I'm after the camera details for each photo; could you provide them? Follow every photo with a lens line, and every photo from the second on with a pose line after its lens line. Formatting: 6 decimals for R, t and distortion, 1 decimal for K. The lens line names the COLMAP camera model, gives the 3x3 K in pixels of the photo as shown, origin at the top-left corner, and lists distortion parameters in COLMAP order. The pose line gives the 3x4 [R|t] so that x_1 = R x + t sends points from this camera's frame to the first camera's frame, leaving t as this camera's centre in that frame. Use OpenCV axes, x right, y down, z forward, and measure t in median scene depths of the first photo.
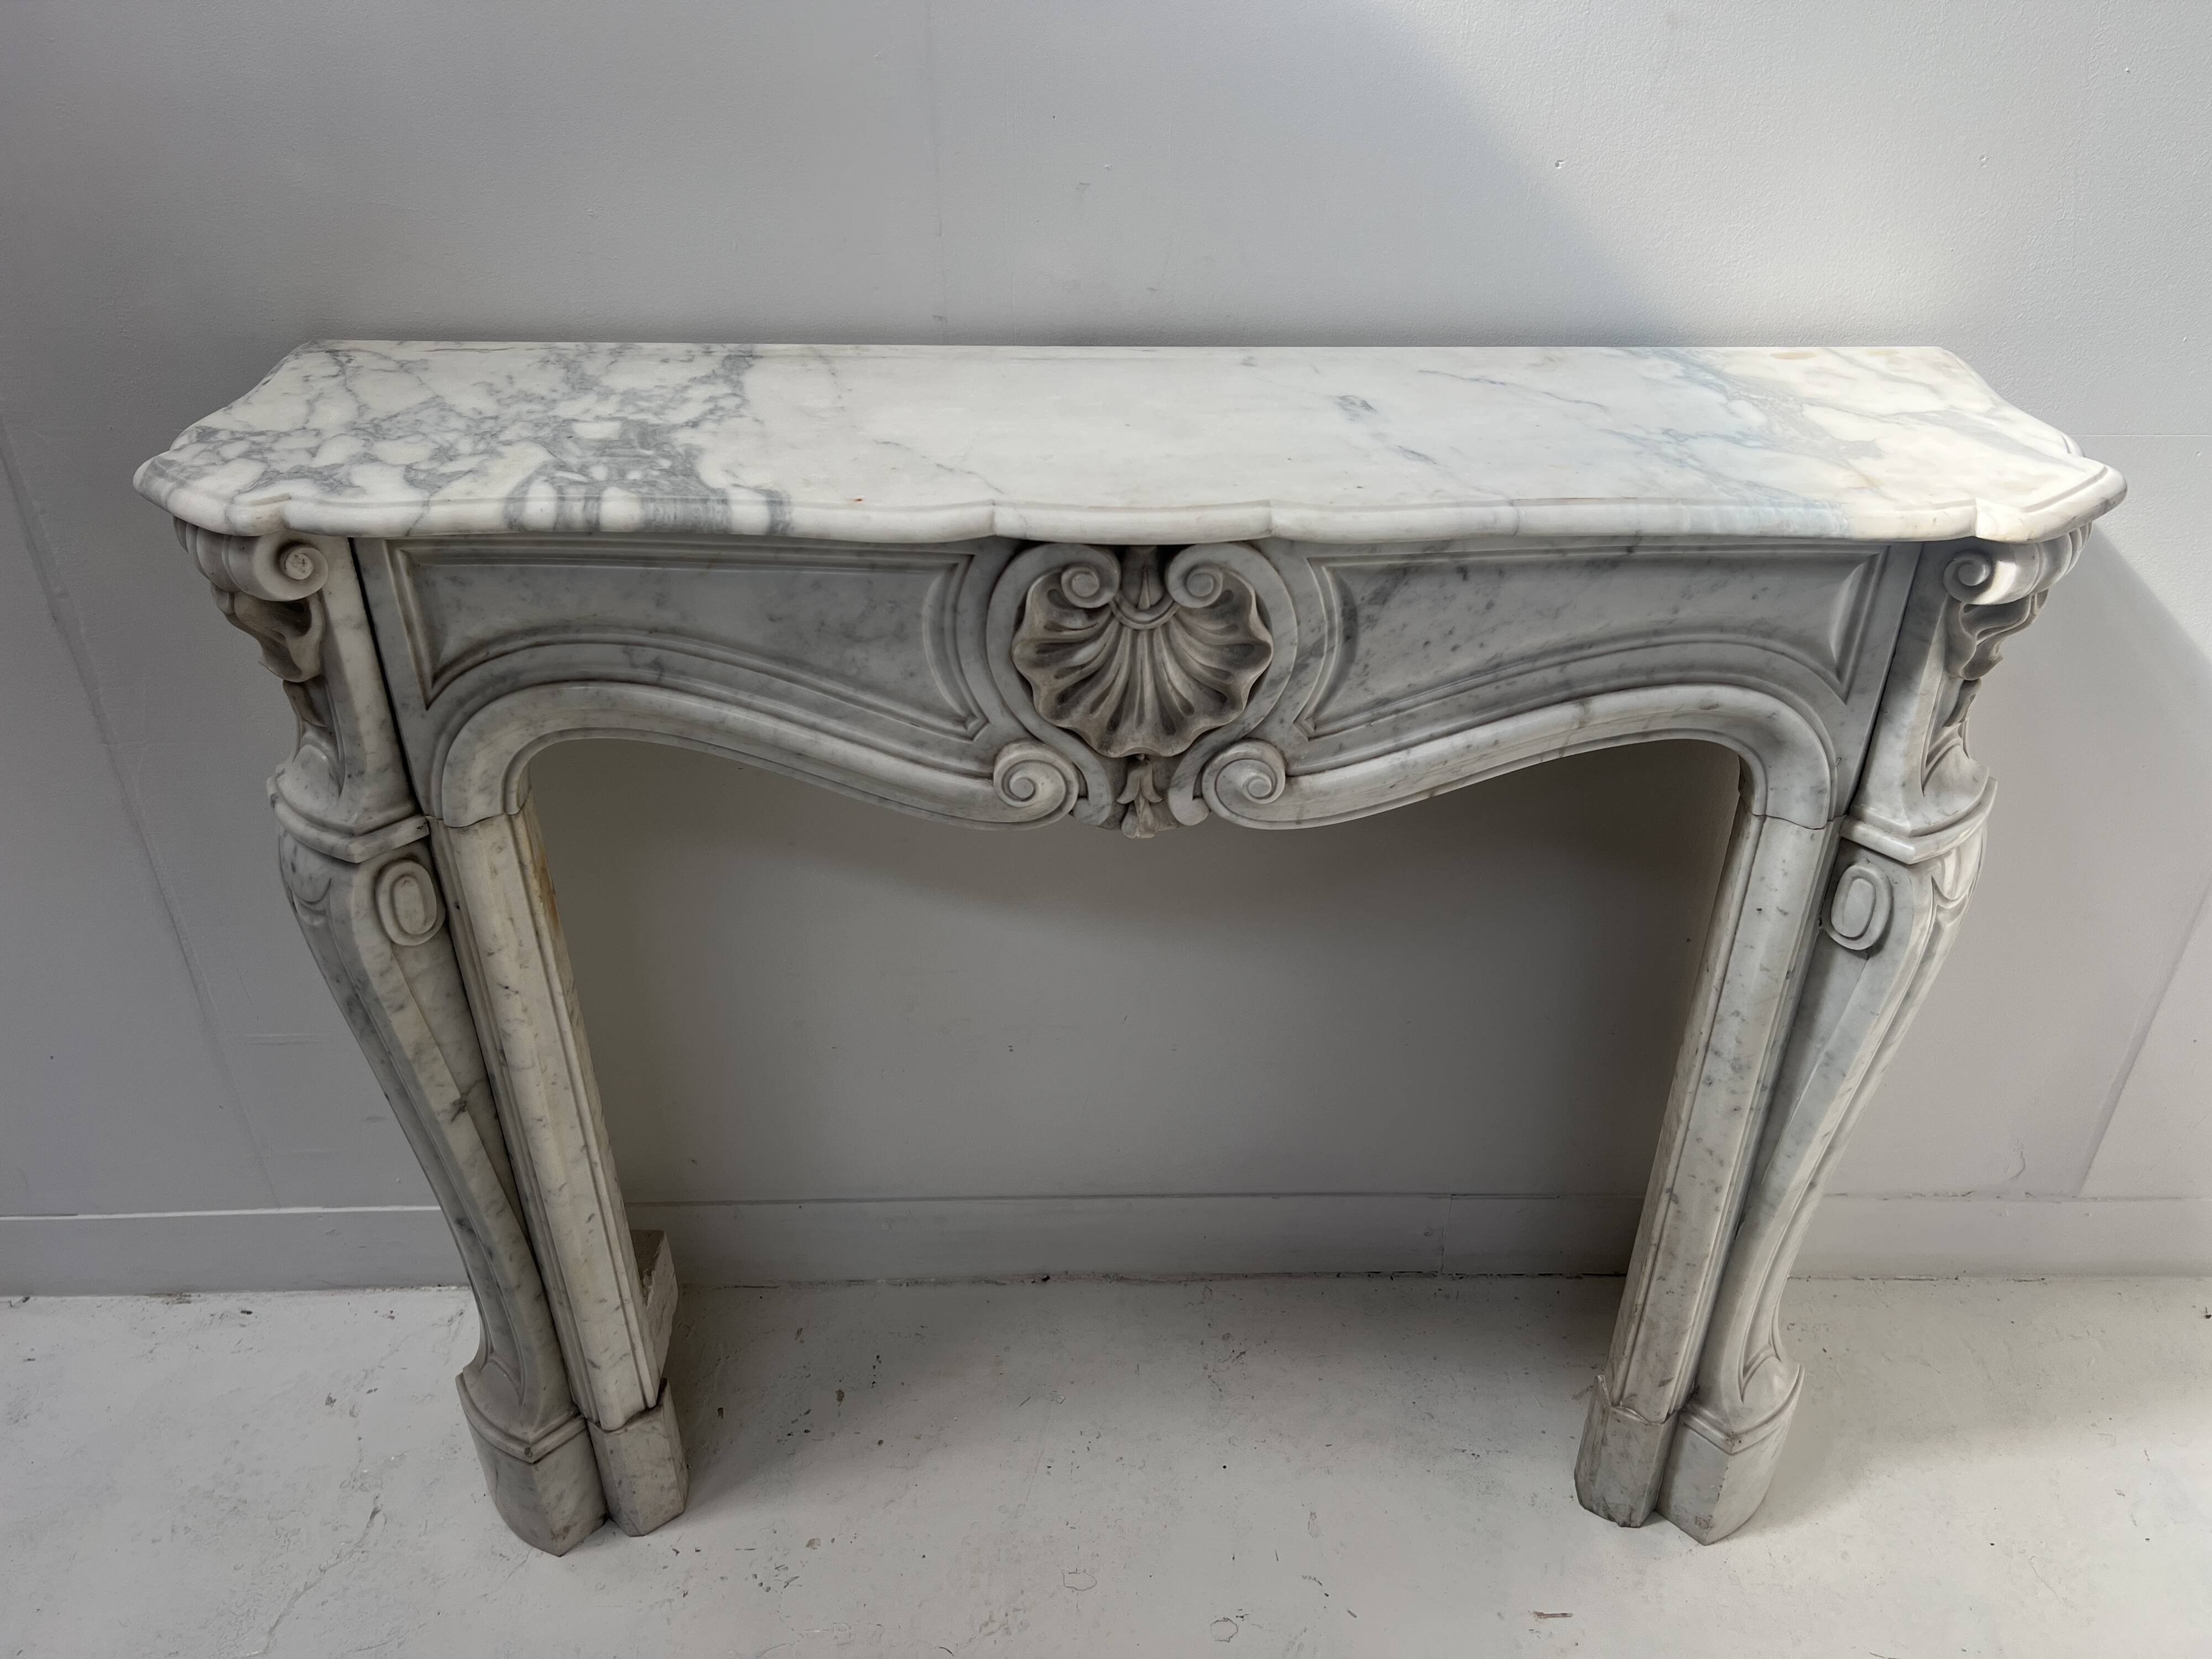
lens RADIAL K [[1665.9, 0, 1114.7], [0, 1665.9, 882.7], [0, 0, 1]] dist [0.096184, -0.125241]
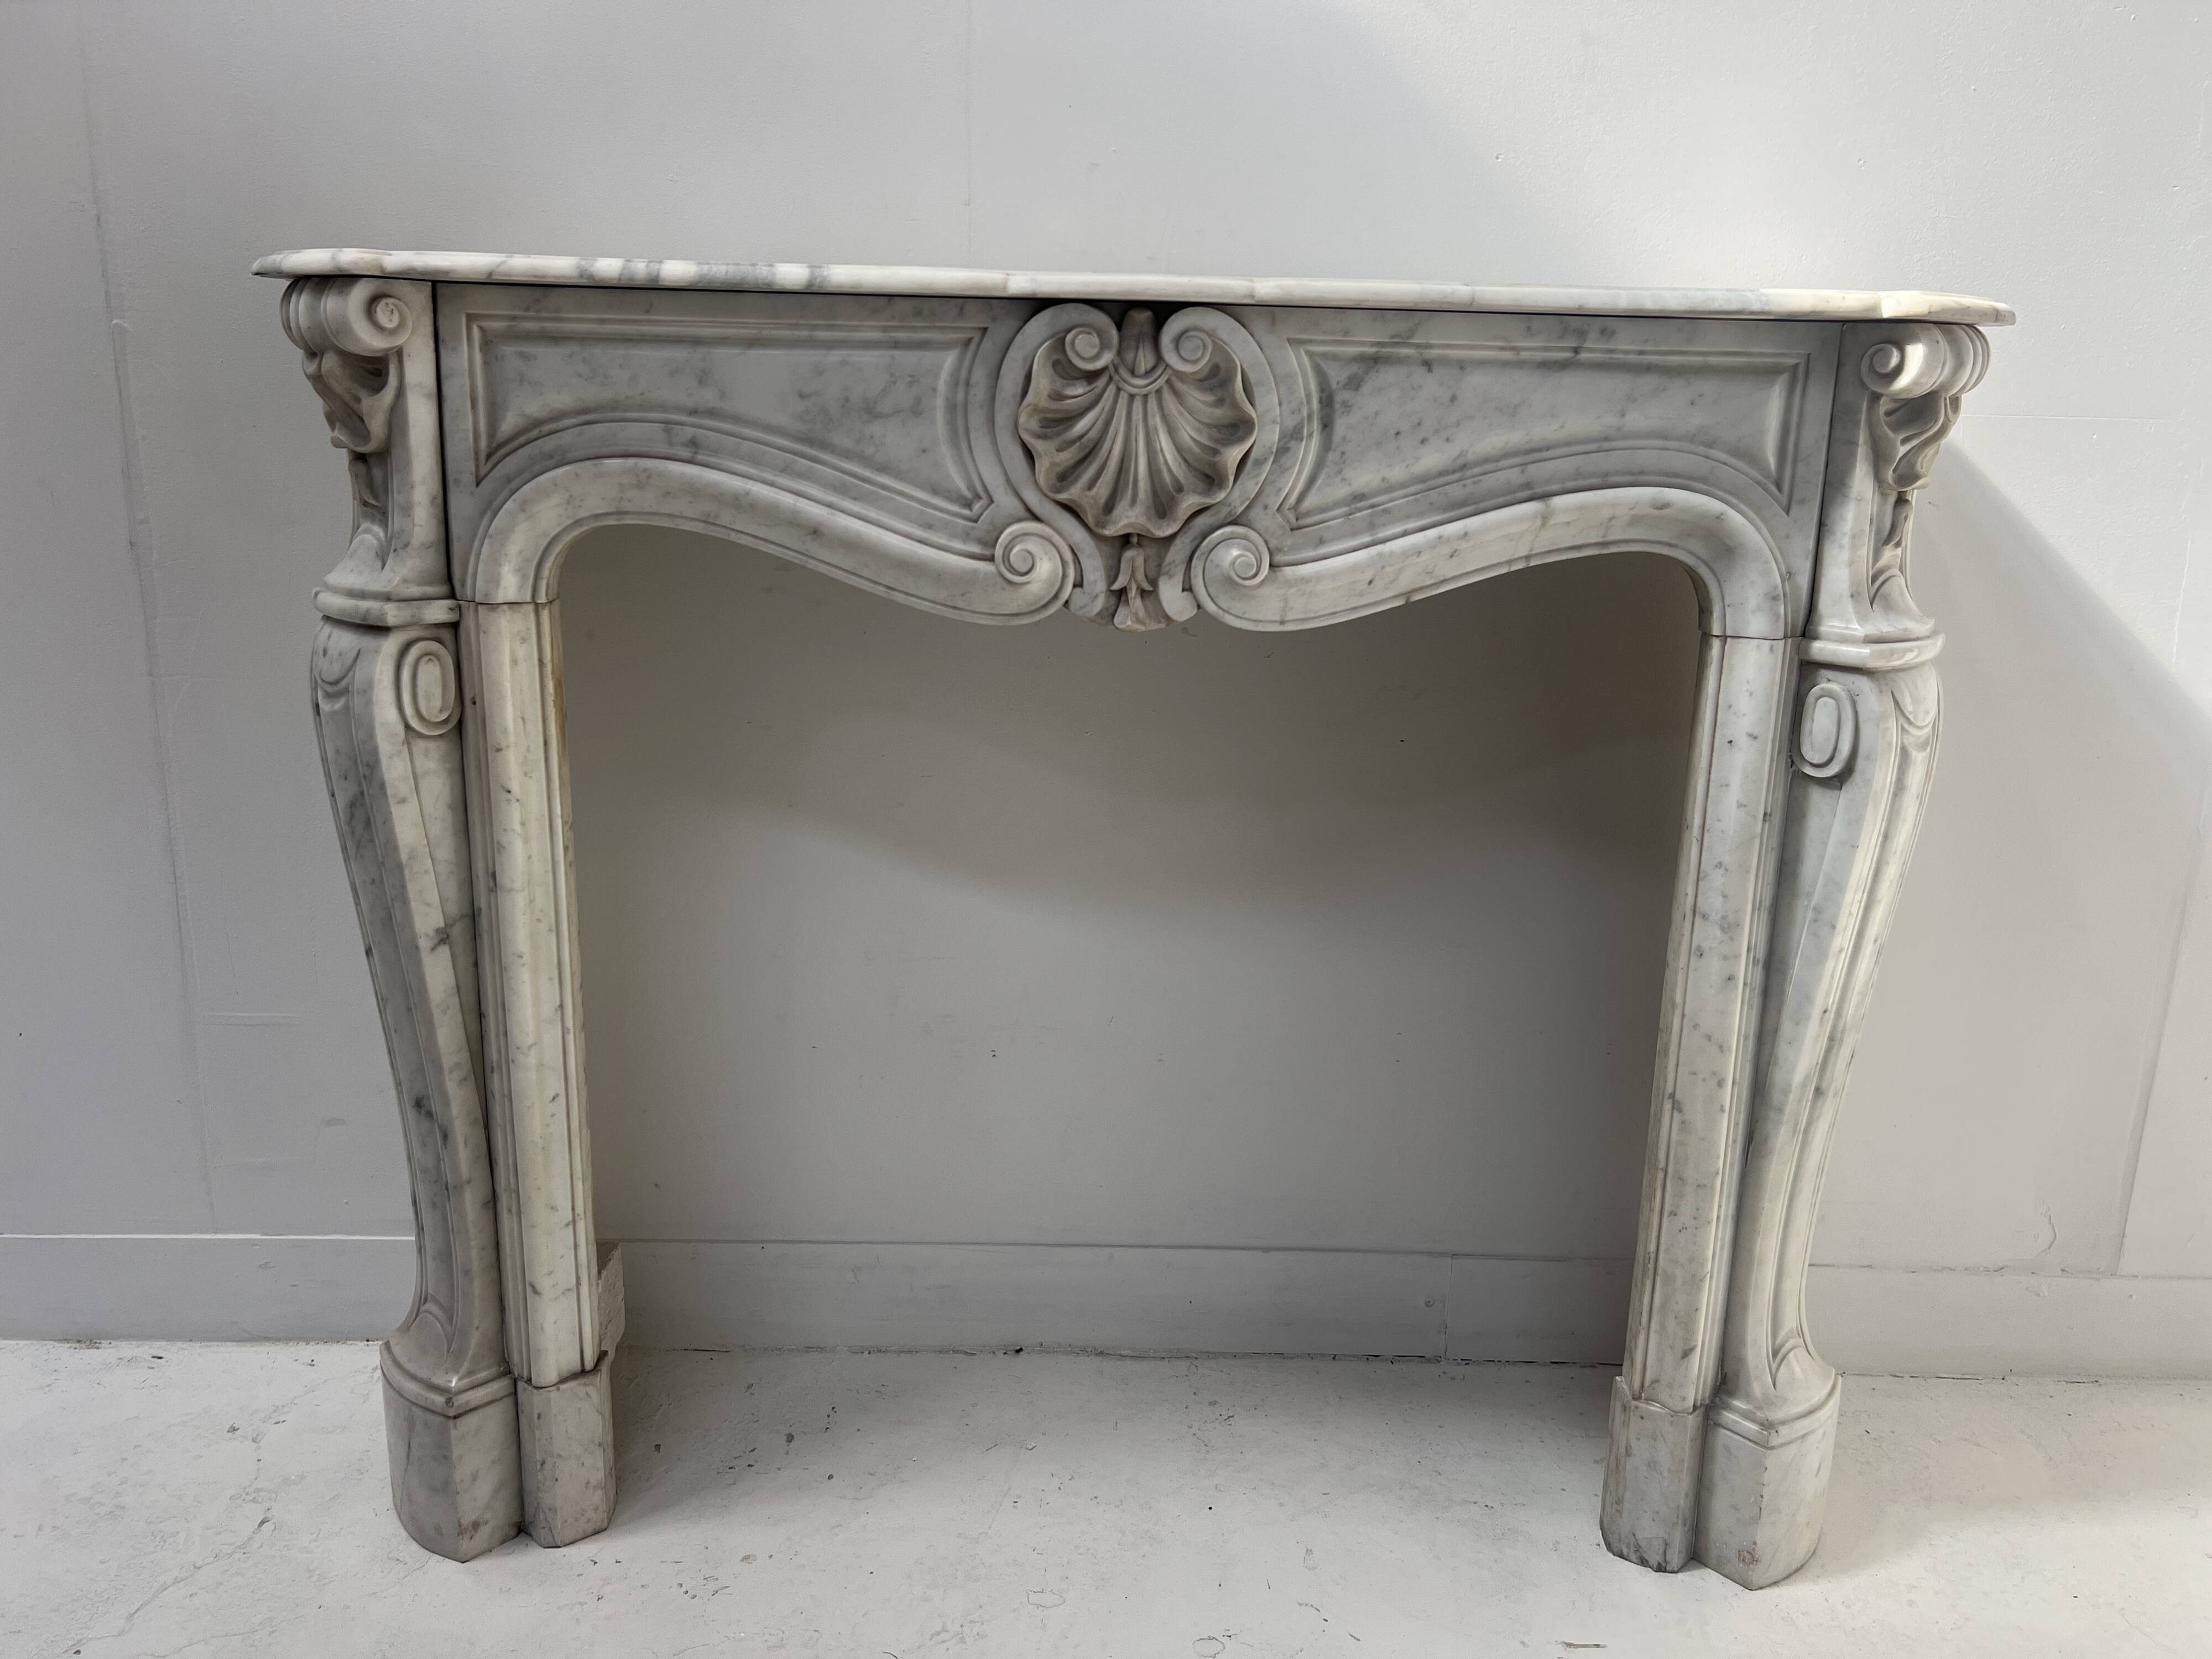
lens RADIAL K [[1680.9, 0, 1094.8], [0, 1680.9, 860.6], [0, 0, 1]] dist [0.070717, -0.082219]
pose [[0.999685, 0.023485, -0.008871, 0.005176], [-0.025093, 0.945501, -0.324650, 0.472526], [0.000763, 0.324770, 0.945793, 0.046109]]
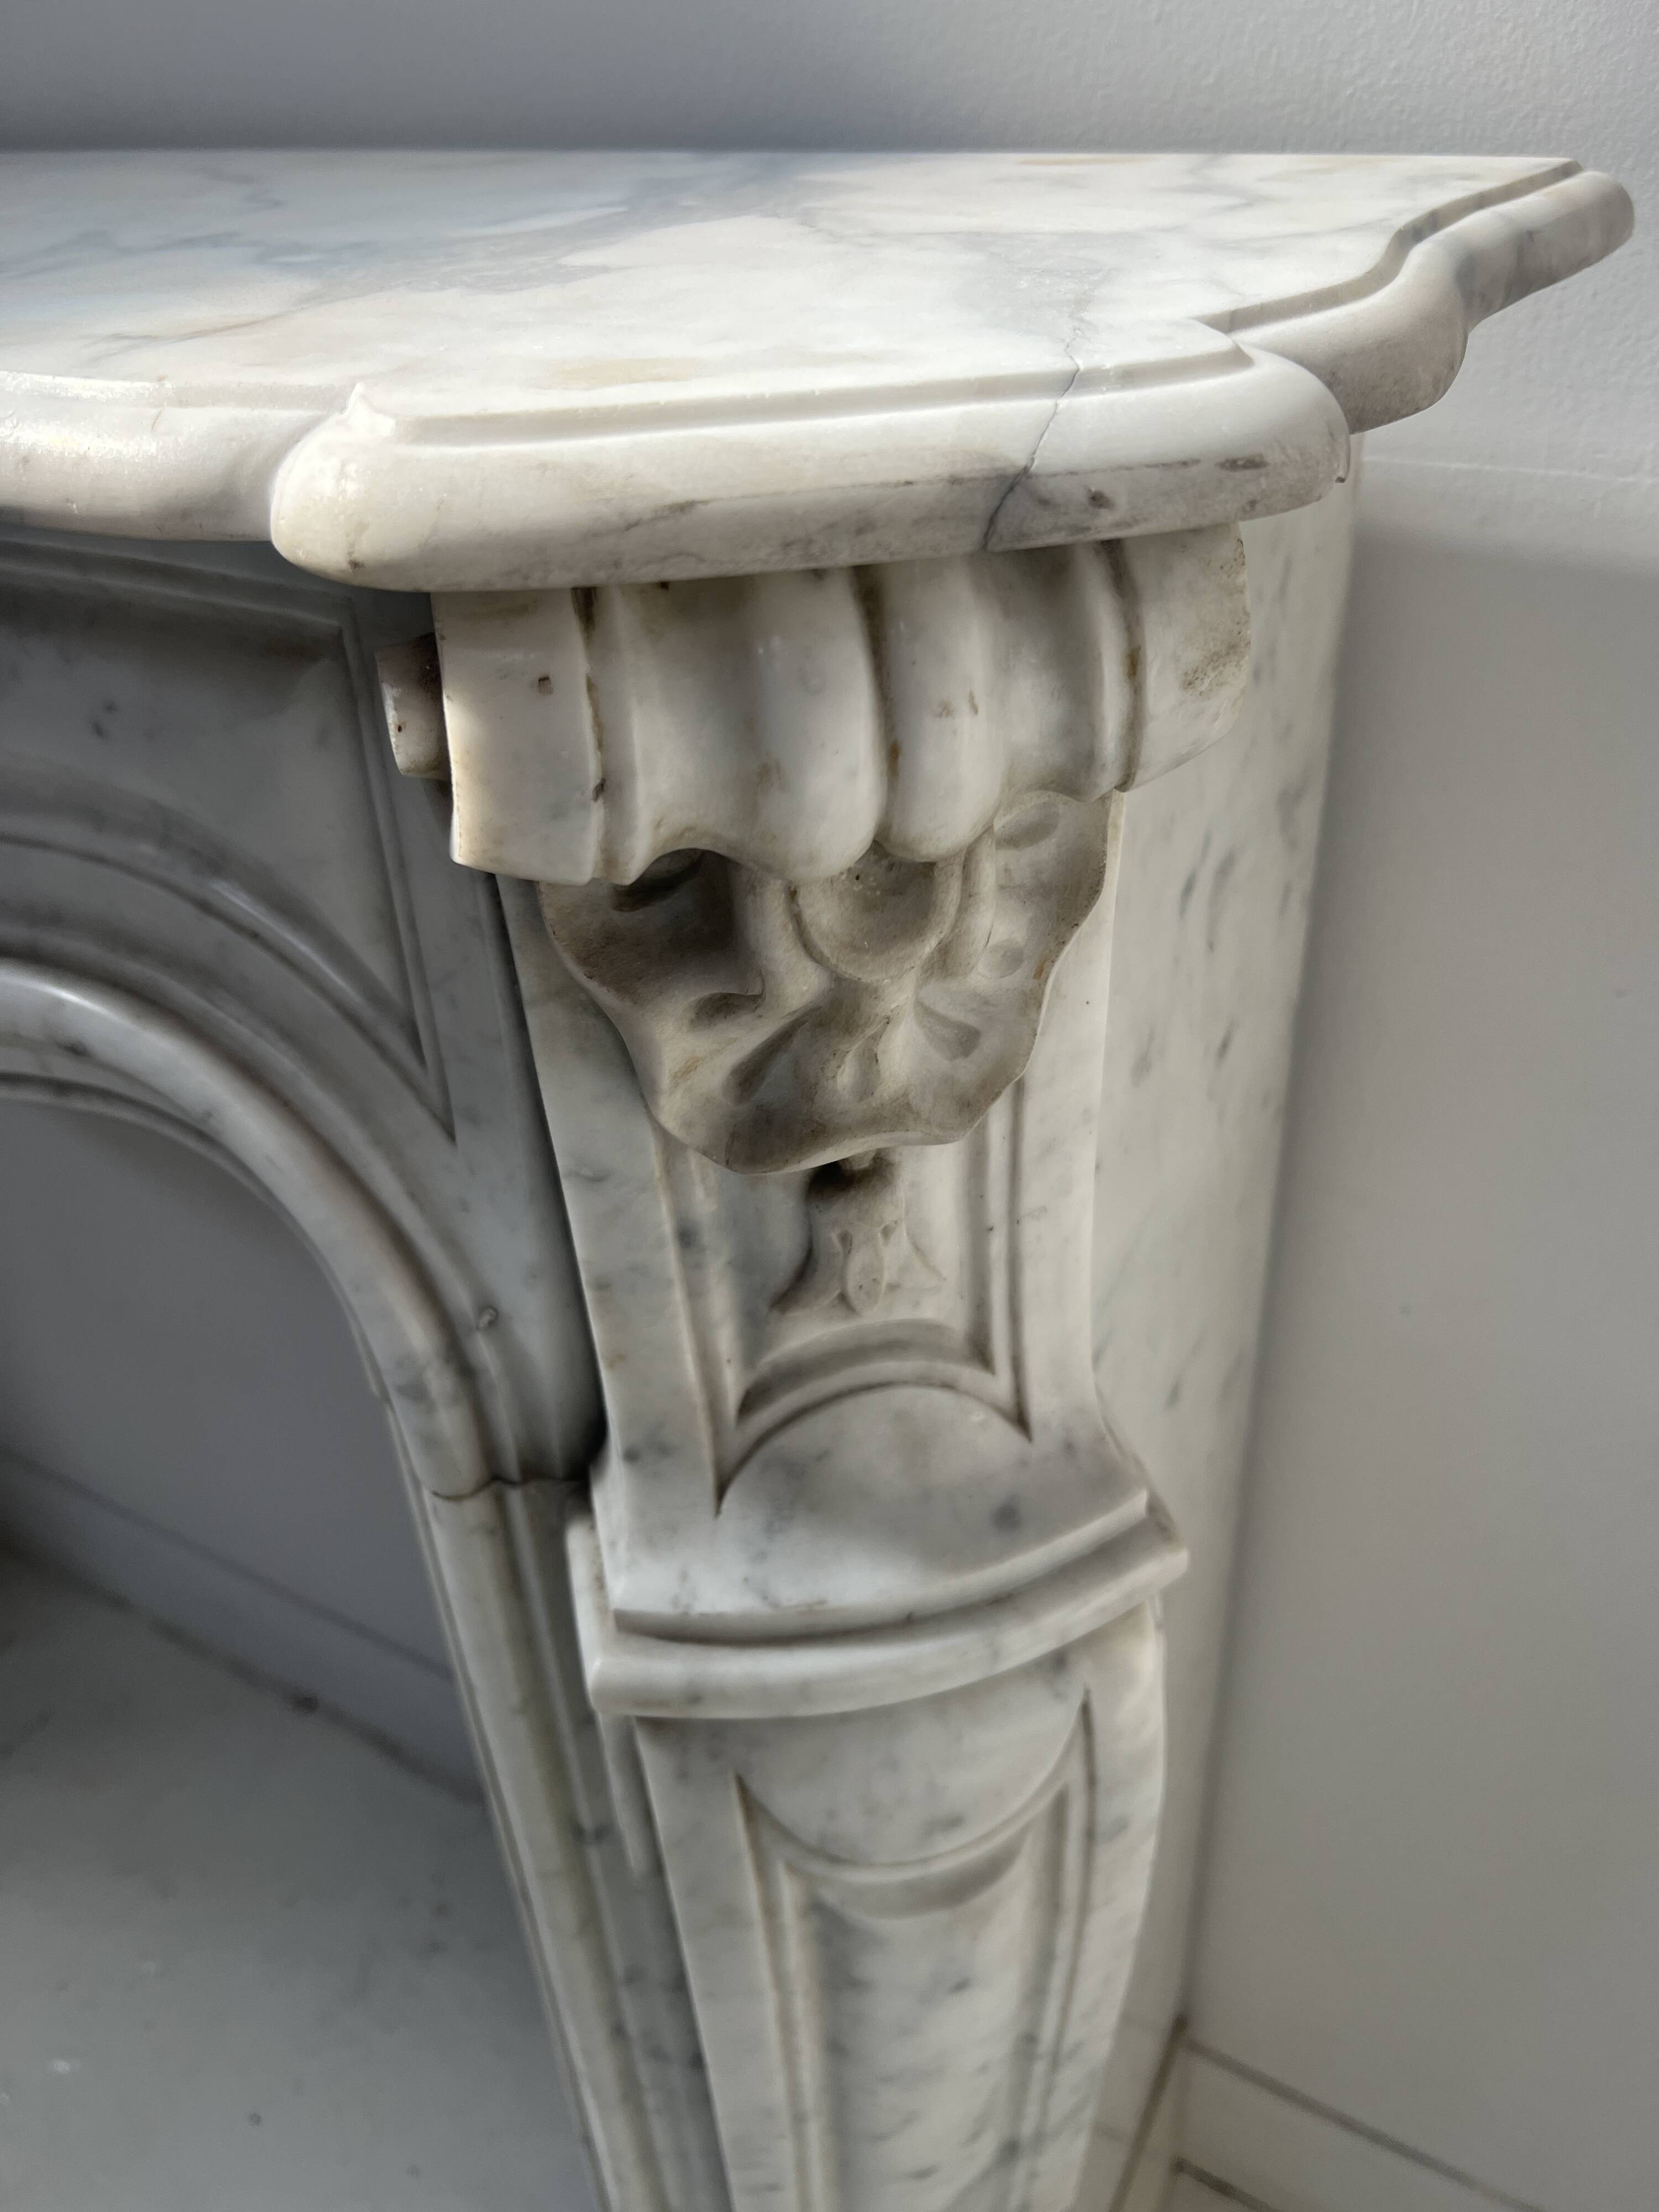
lens RADIAL K [[1659.4, 0, 823.1], [0, 1659.4, 1093.5], [0, 0, 1]] dist [0.061060, -0.092974]
pose [[0.866931, 0.242689, -0.435353, 0.631419], [-0.247504, 0.967764, 0.046620, -0.148041], [0.432633, 0.067335, 0.899052, 0.766534]]
